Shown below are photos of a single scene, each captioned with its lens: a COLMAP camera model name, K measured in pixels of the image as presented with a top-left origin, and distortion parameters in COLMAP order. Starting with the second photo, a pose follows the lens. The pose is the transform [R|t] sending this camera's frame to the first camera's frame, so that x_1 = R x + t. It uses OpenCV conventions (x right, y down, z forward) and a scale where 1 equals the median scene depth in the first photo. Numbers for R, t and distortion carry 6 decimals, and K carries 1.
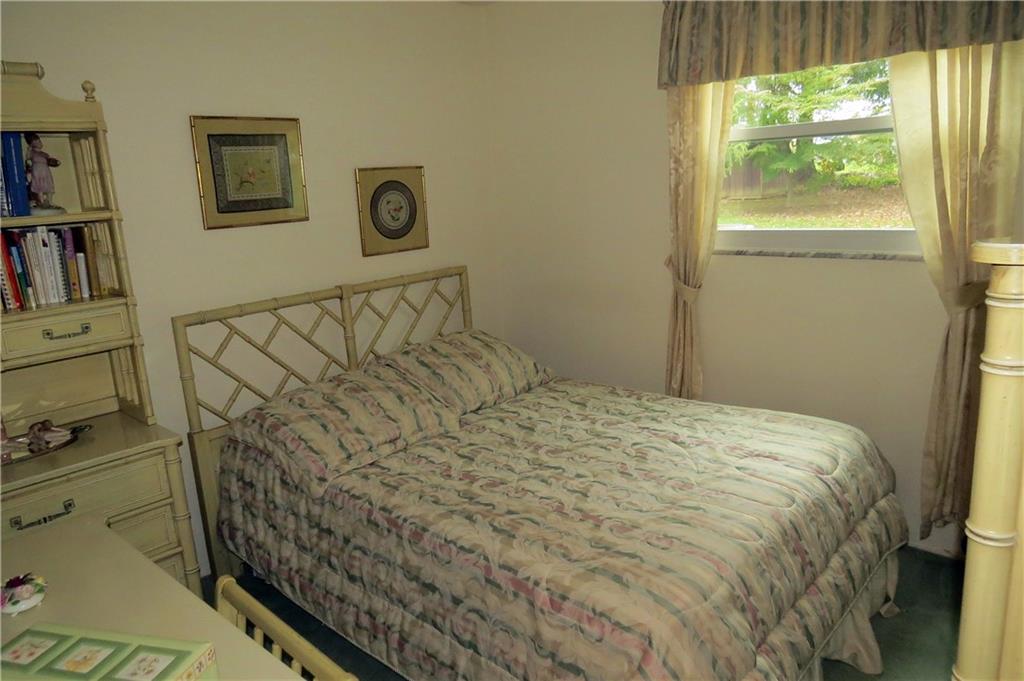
lens RADIAL K [[732.4, 0, 512.0], [0, 732.4, 340.5], [0, 0, 1]] dist [-0.006508, 0.003823]
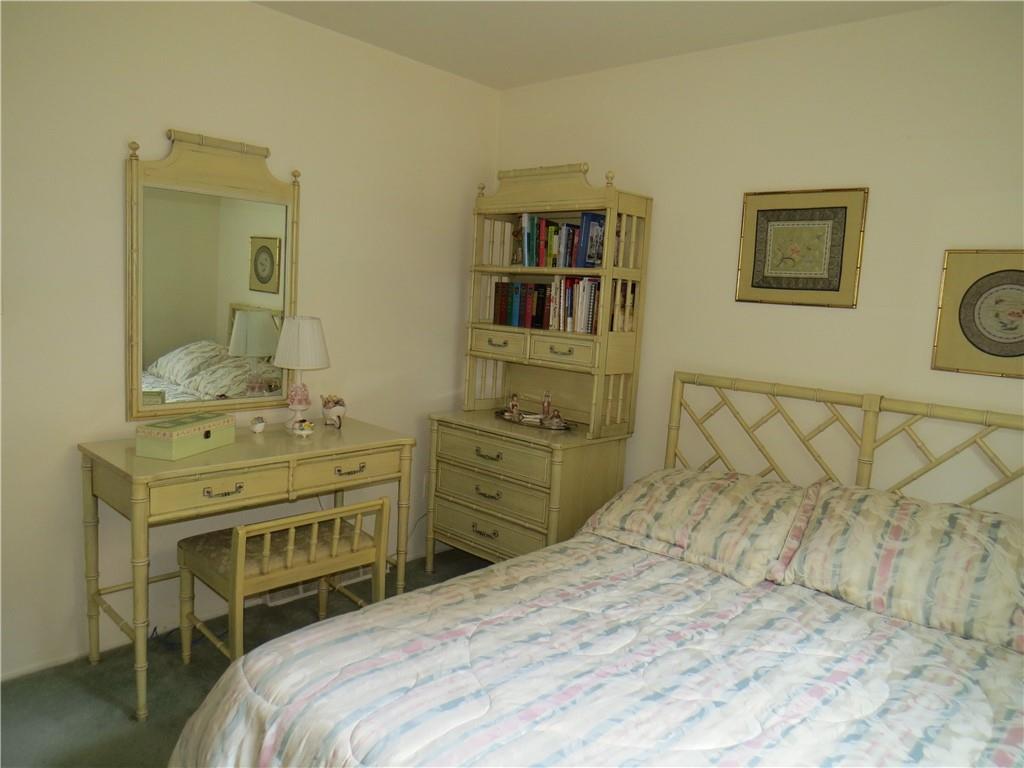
lens RADIAL K [[733.9, 0, 512.0], [0, 733.9, 384.0], [0, 0, 1]] dist [-0.027462, 0.012098]
pose [[-0.000990, 0.181920, -0.983313, 0.606177], [-0.273461, 0.945783, 0.175252, -0.132953], [0.961883, 0.269071, 0.048812, 0.662522]]
